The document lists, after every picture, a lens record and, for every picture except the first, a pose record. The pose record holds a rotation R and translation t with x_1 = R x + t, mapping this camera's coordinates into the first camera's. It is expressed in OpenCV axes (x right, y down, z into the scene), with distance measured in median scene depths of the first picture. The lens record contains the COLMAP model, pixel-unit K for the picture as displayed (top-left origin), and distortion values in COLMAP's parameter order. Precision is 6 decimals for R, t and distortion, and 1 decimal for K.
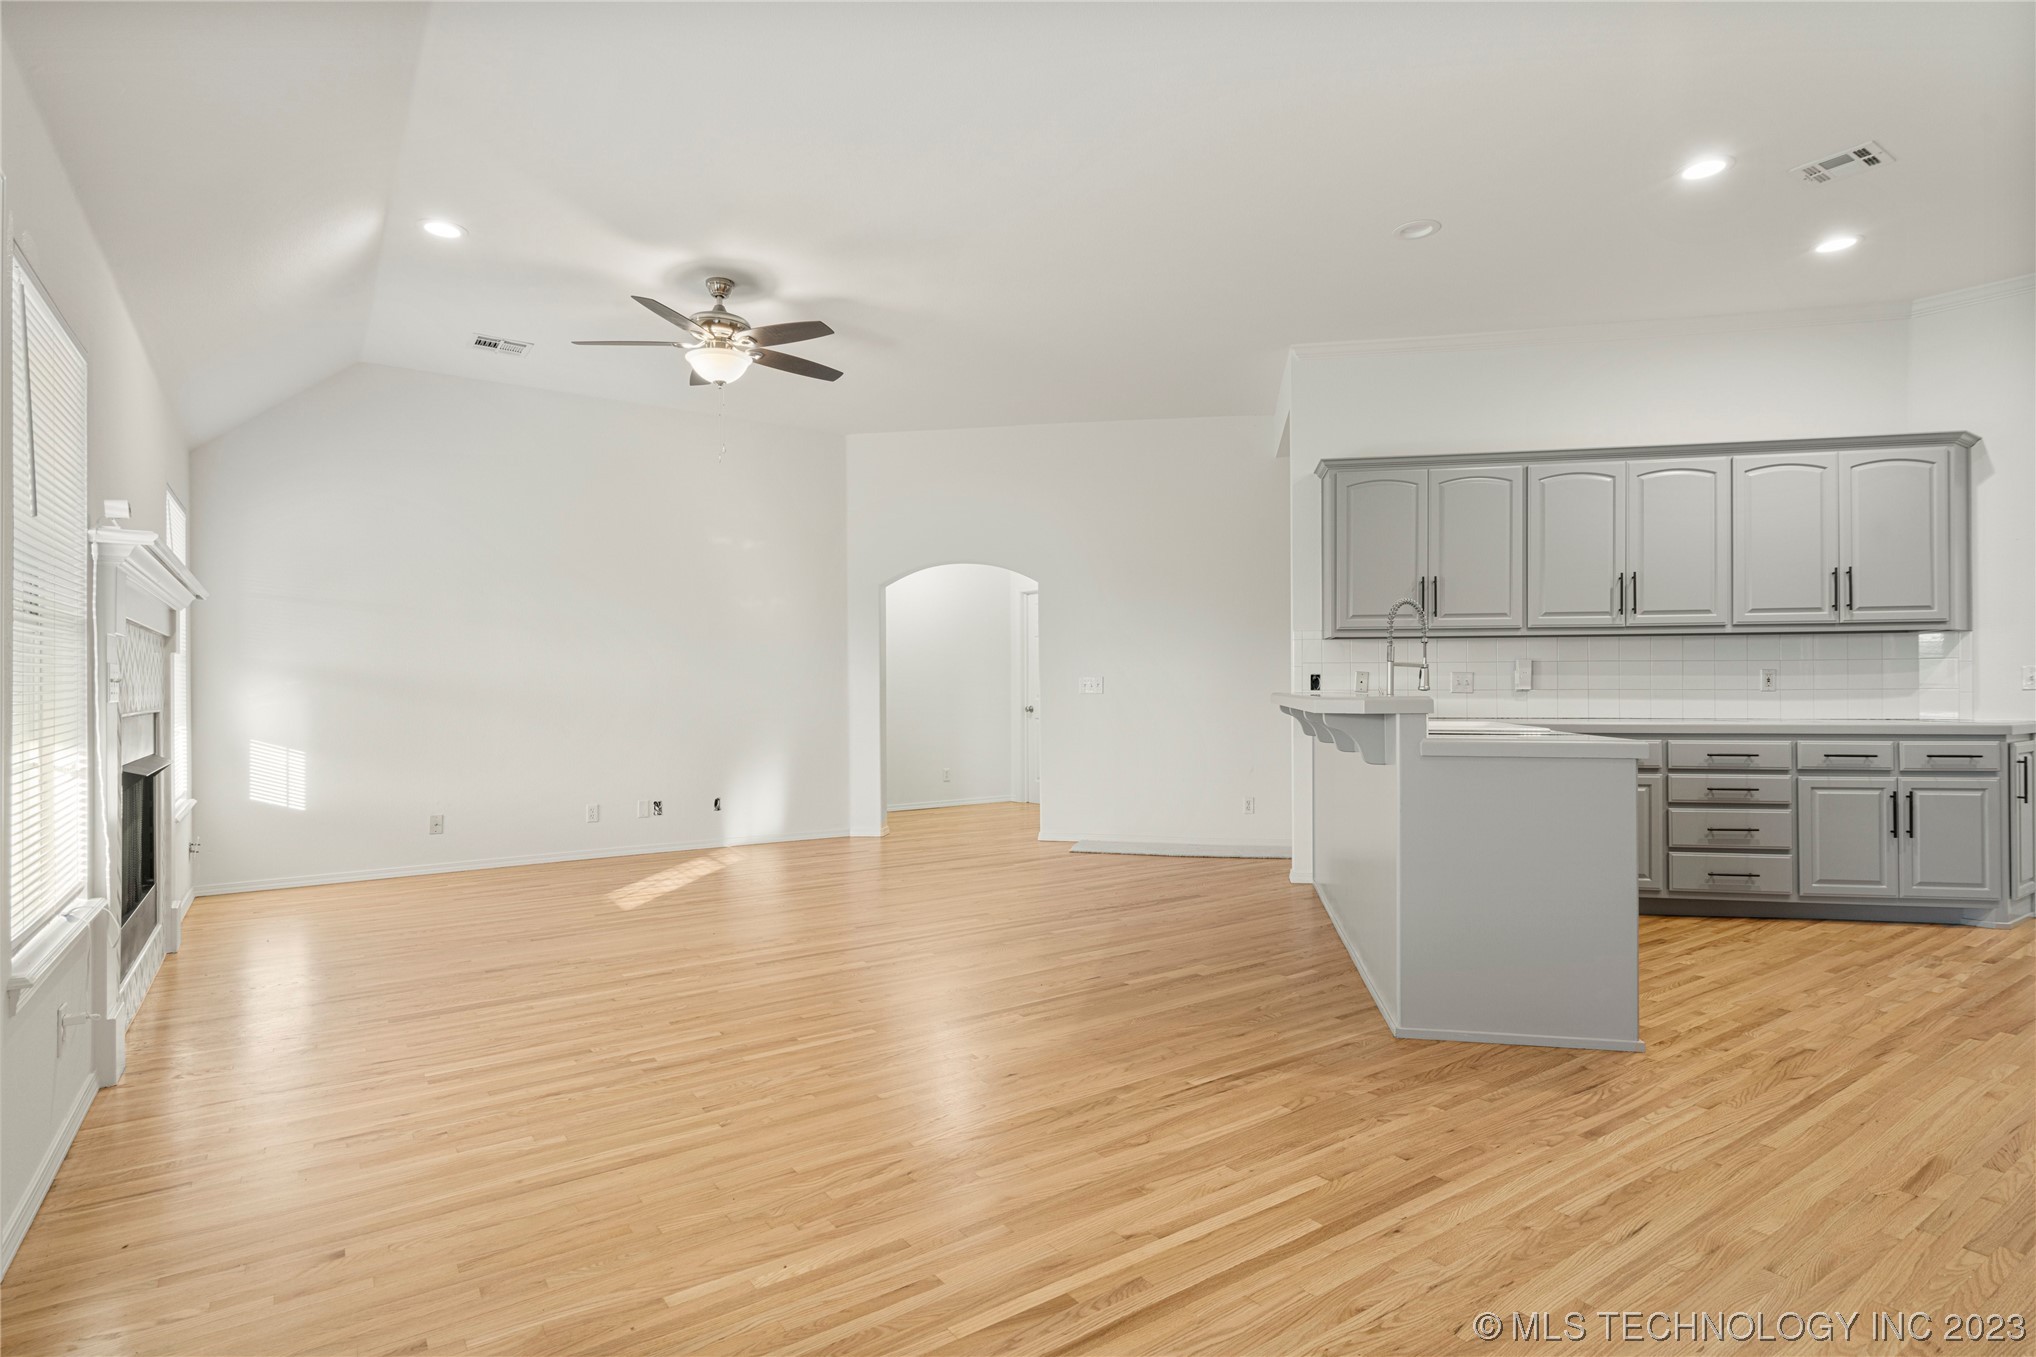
lens RADIAL K [[1026.3, 0, 1019.4], [0, 1026.3, 685.6], [0, 0, 1]] dist [0.010792, -0.000197]
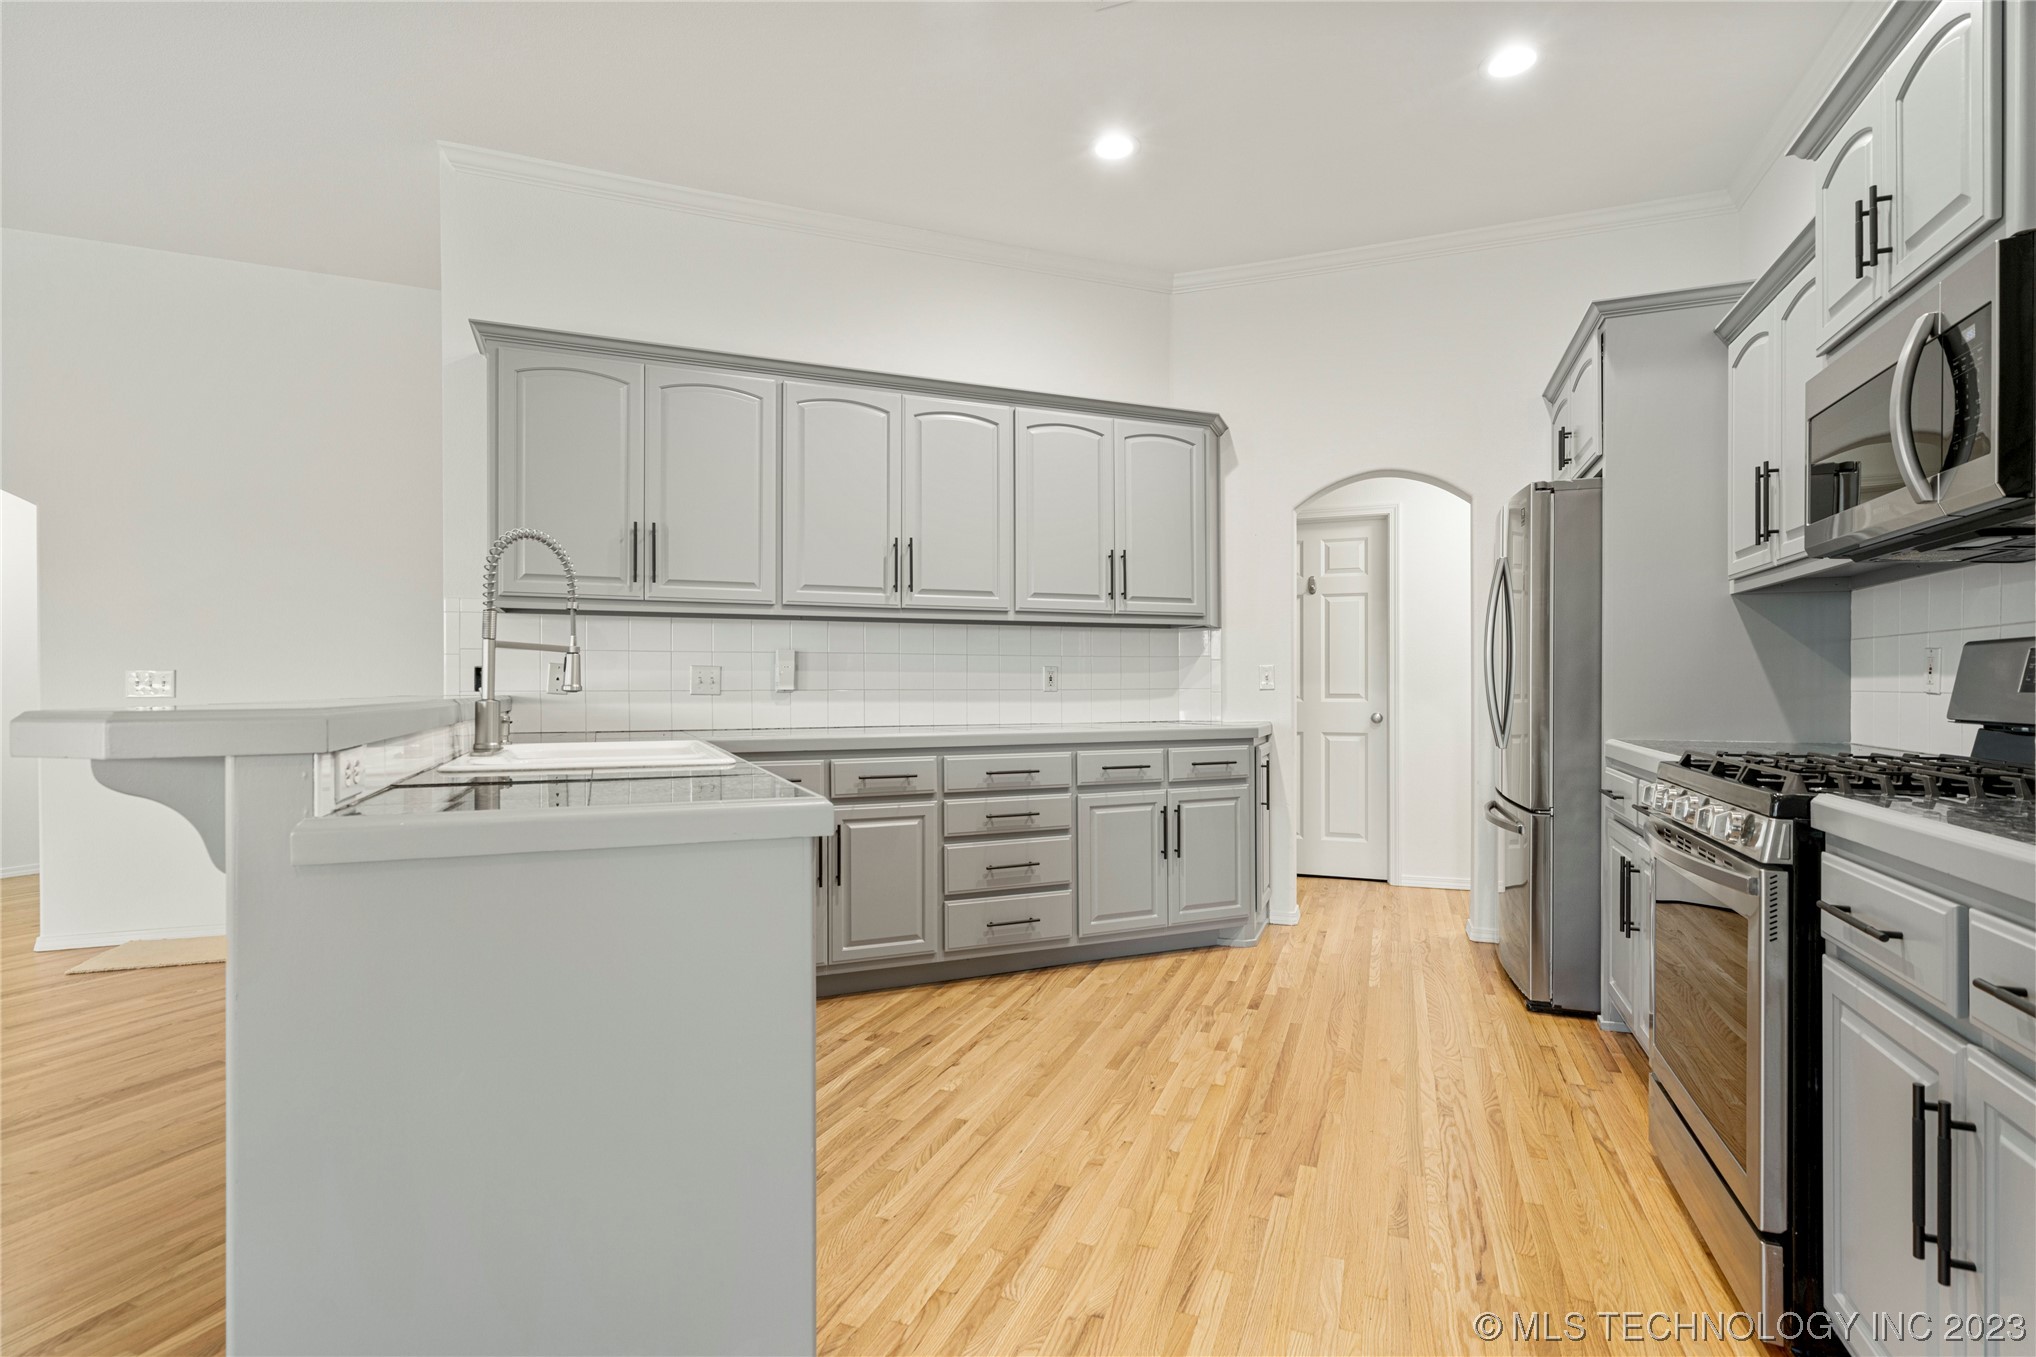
lens RADIAL K [[1026.3, 0, 1018.8], [0, 1026.3, 687.1], [0, 0, 1]] dist [0.010792, -0.000197]
pose [[0.830597, 0.000254, 0.556874, 0.251889], [-0.000769, 0.999999, 0.000692, 0.001150], [-0.556874, -0.001003, 0.830597, 0.336748]]
